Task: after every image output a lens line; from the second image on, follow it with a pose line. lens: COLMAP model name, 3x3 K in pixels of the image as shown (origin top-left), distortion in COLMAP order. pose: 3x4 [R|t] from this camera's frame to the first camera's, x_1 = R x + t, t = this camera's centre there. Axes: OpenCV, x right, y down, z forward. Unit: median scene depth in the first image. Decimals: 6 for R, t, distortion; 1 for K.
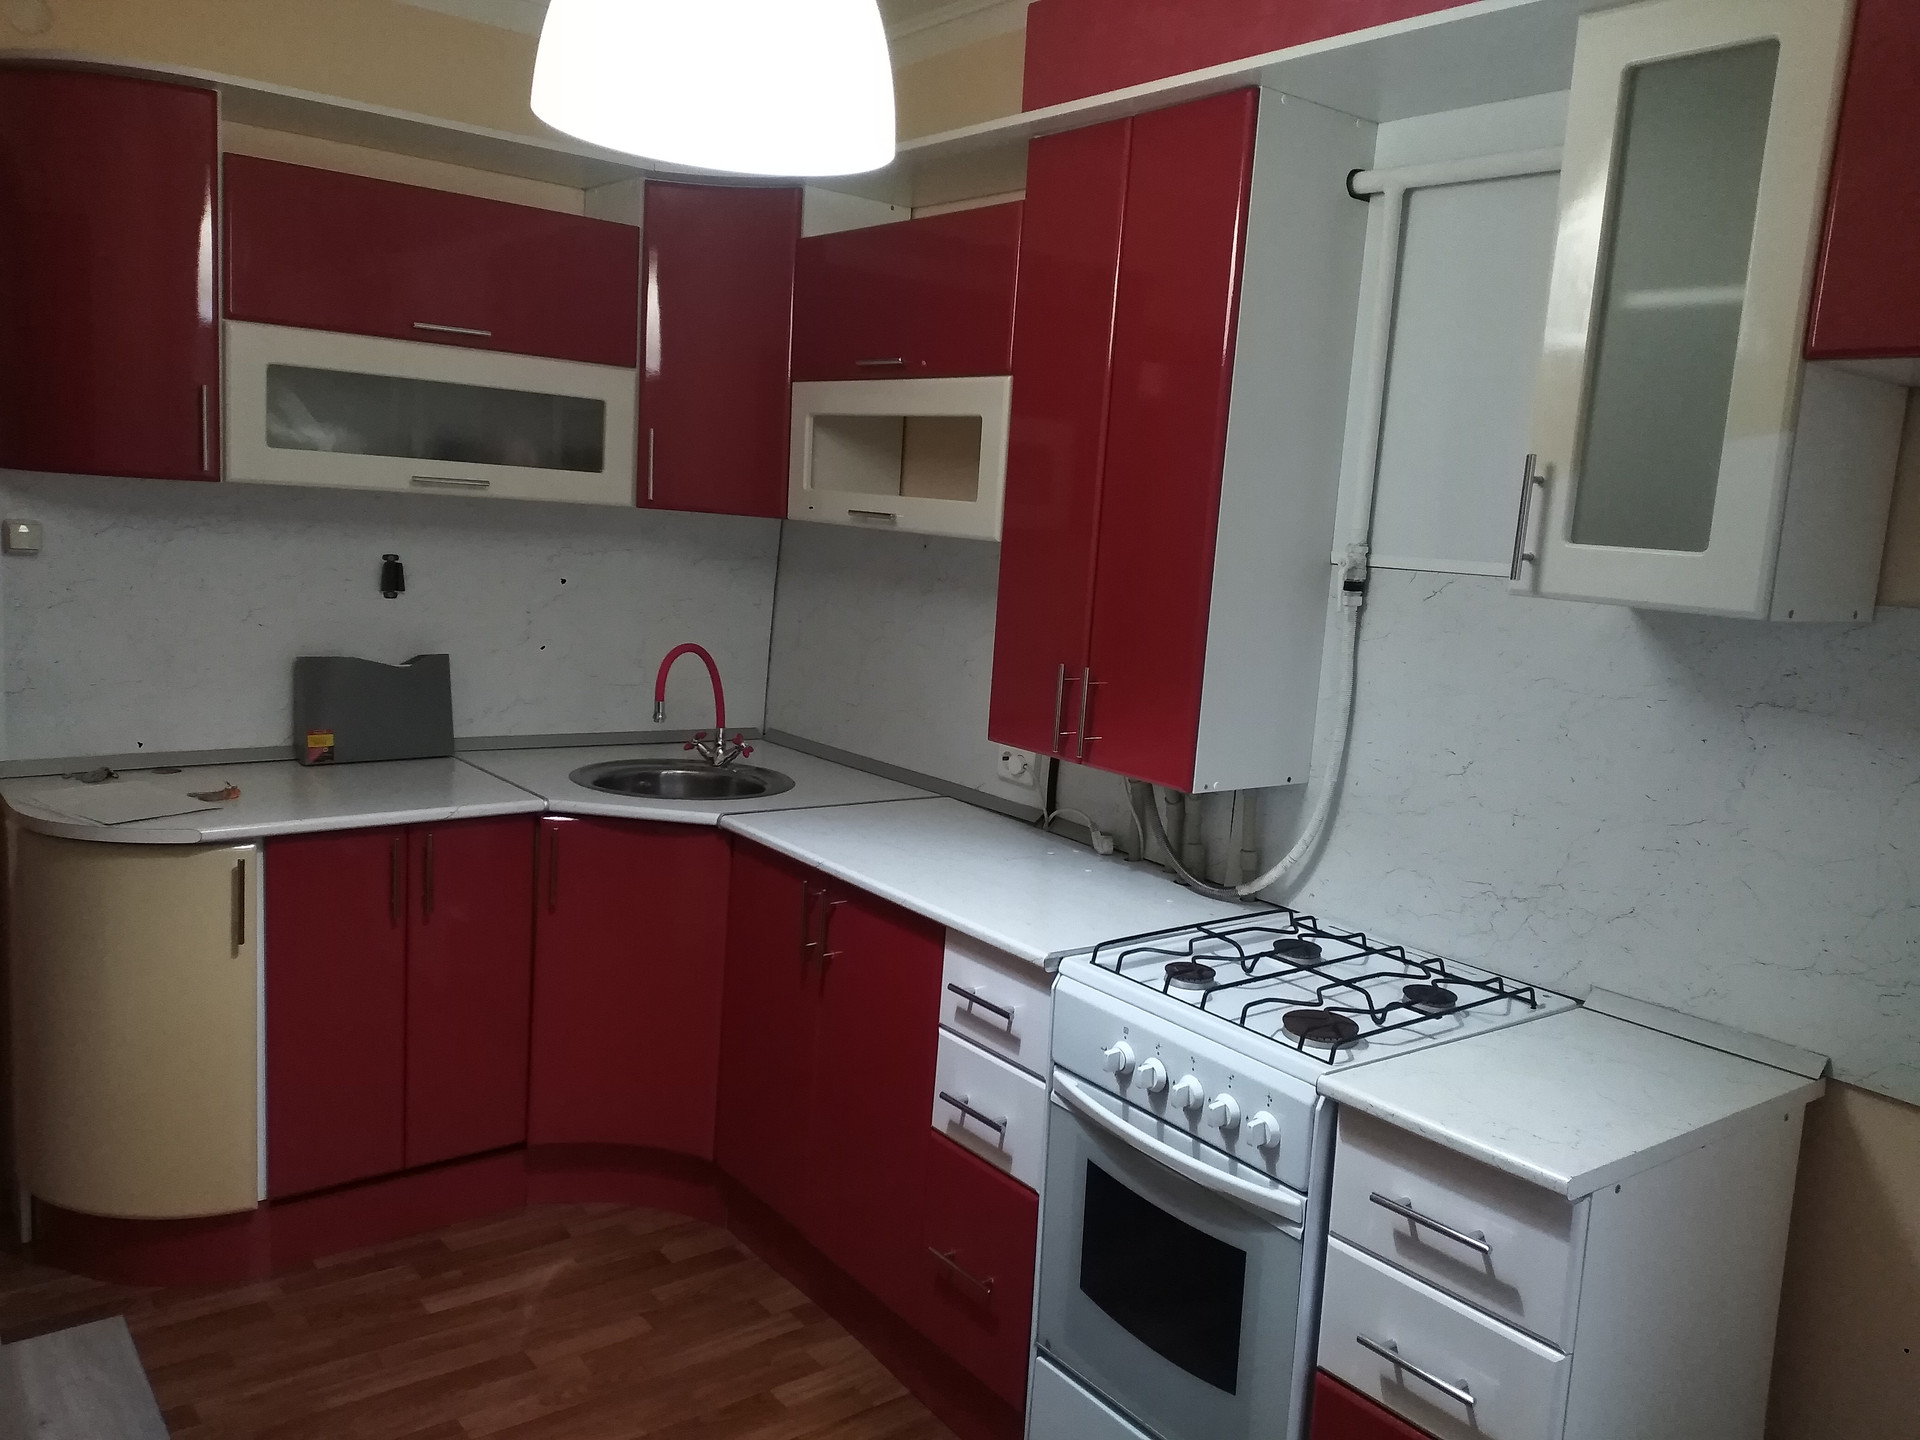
lens RADIAL K [[1512.8, 0, 958.1], [0, 1512.8, 715.9], [0, 0, 1]] dist [0.078512, -0.071384]
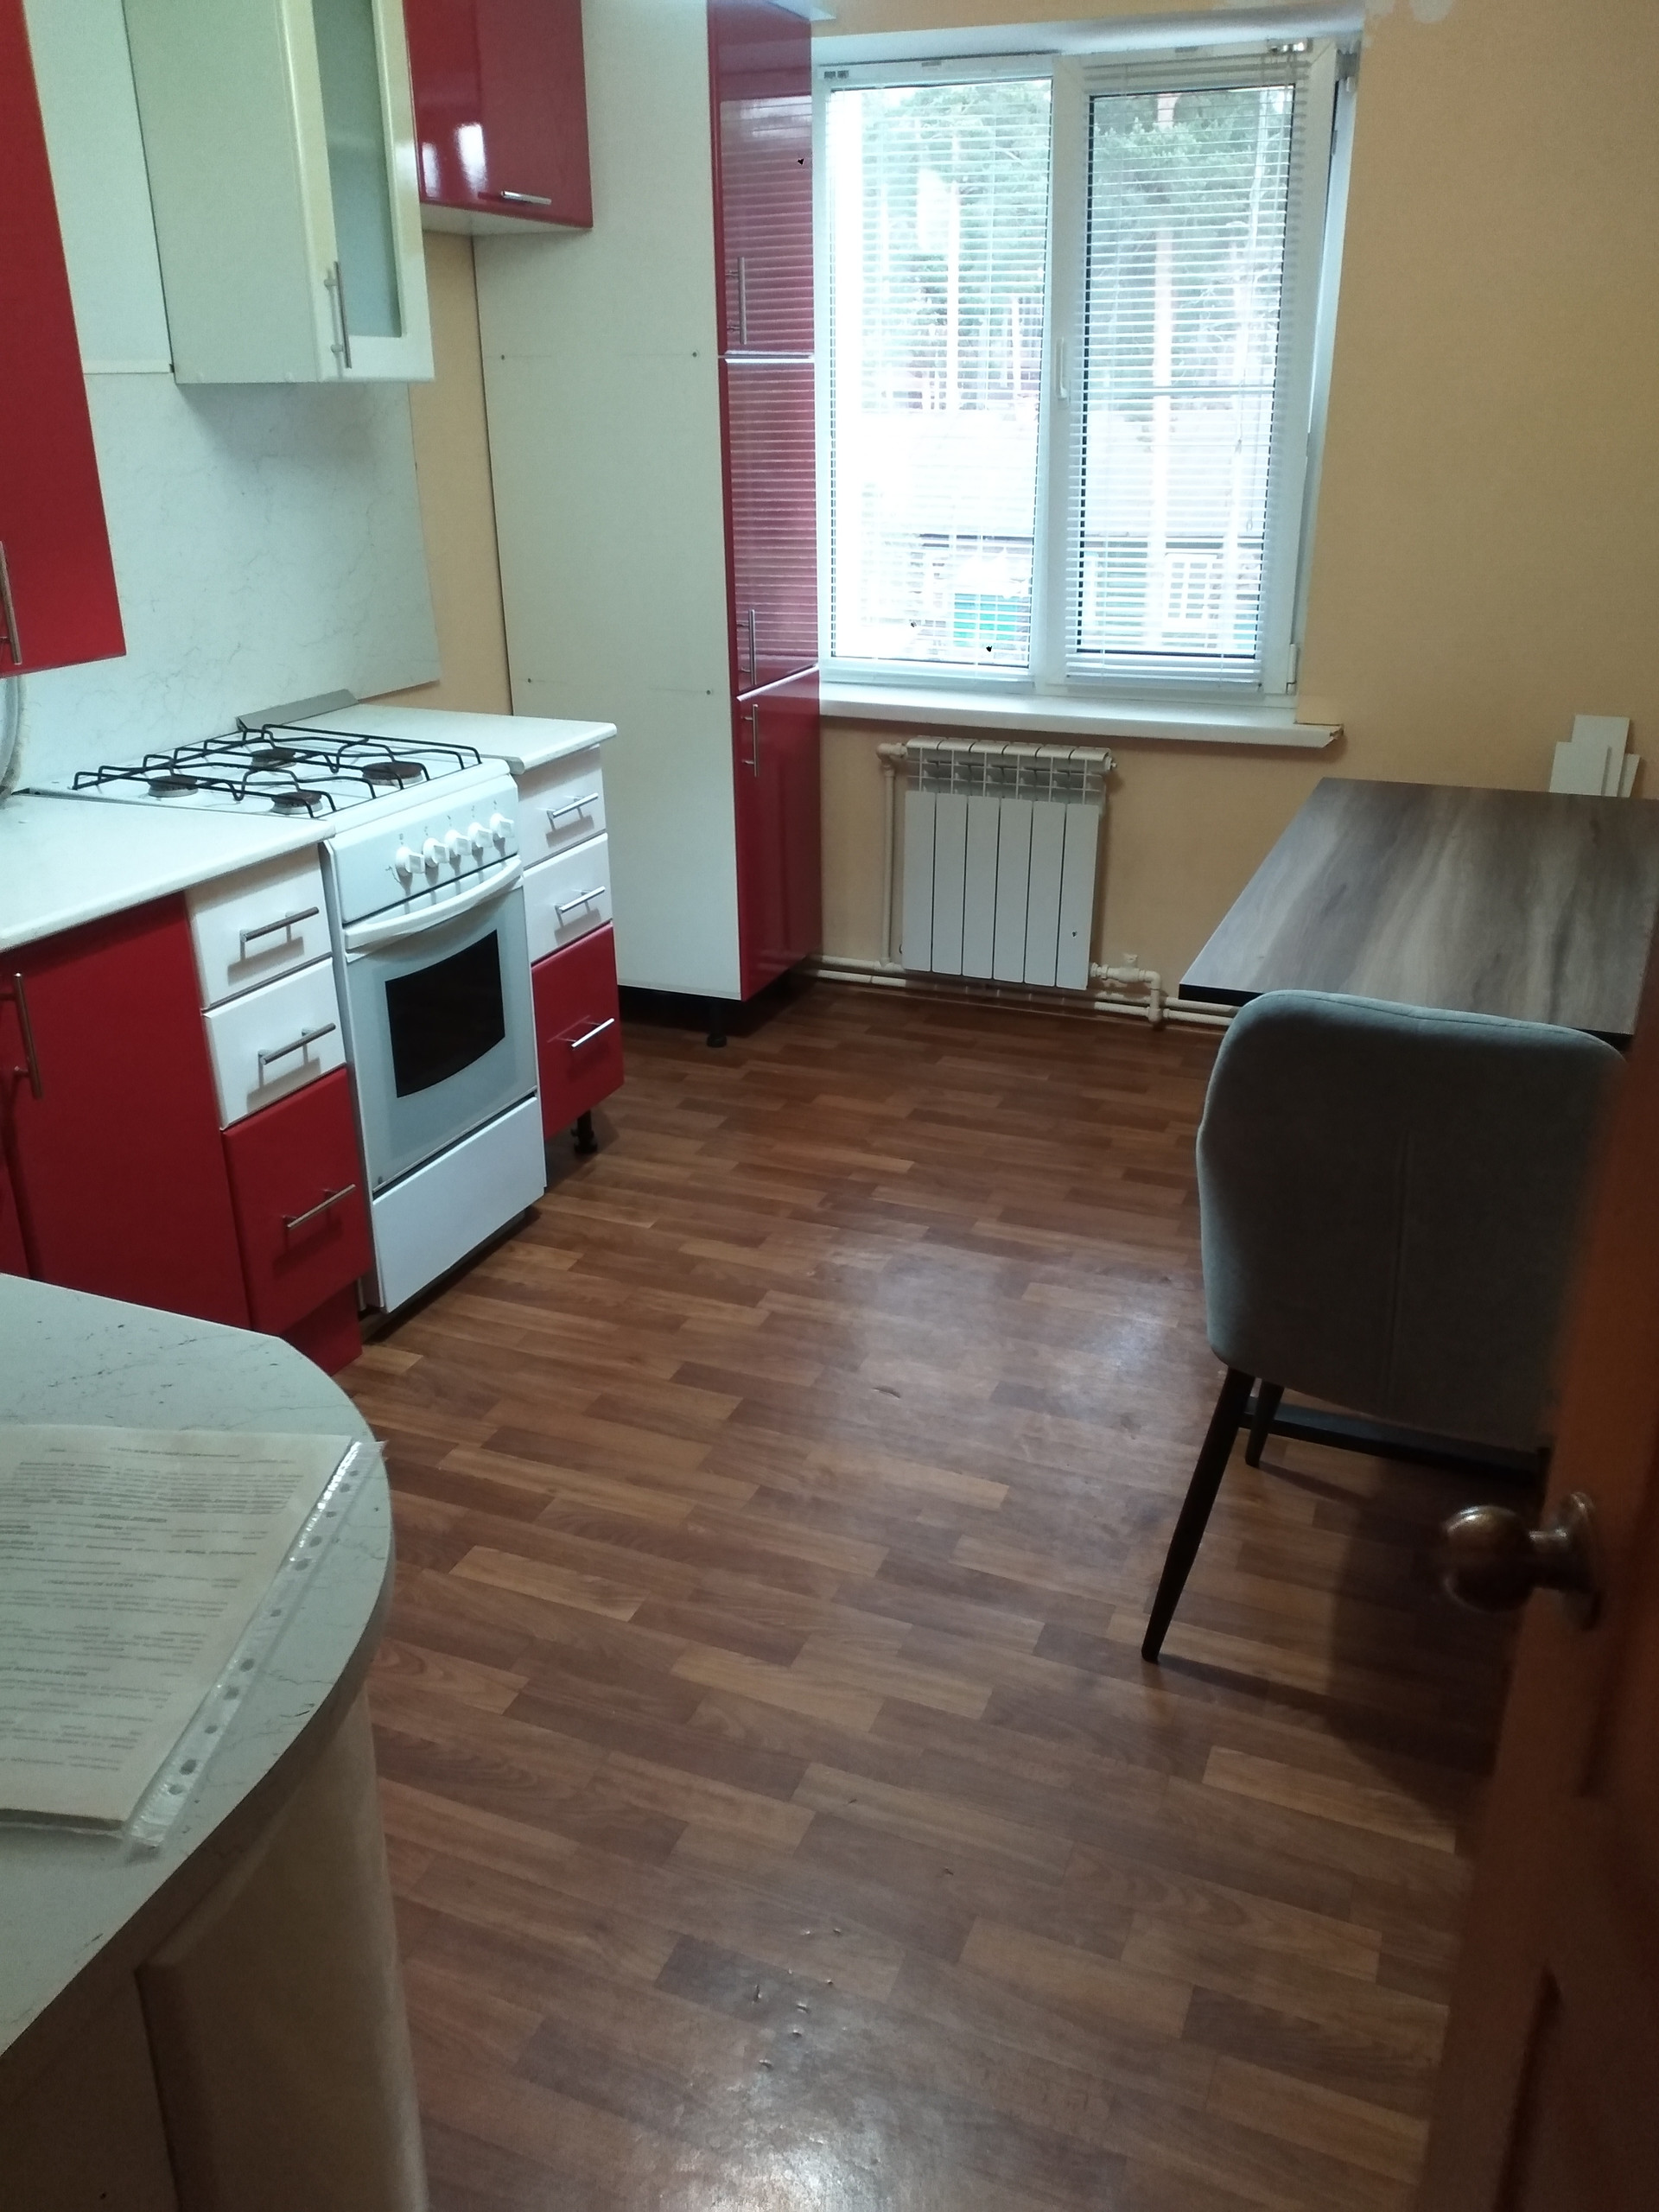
lens RADIAL K [[1742.8, 0, 825.4], [0, 1742.8, 1108.7], [0, 0, 1]] dist [0.078512, -0.071384]
pose [[-0.492094, -0.401471, 0.772440, -1.089083], [0.087266, 0.860091, 0.502621, -0.231310], [-0.866157, 0.314744, -0.388211, 1.282165]]
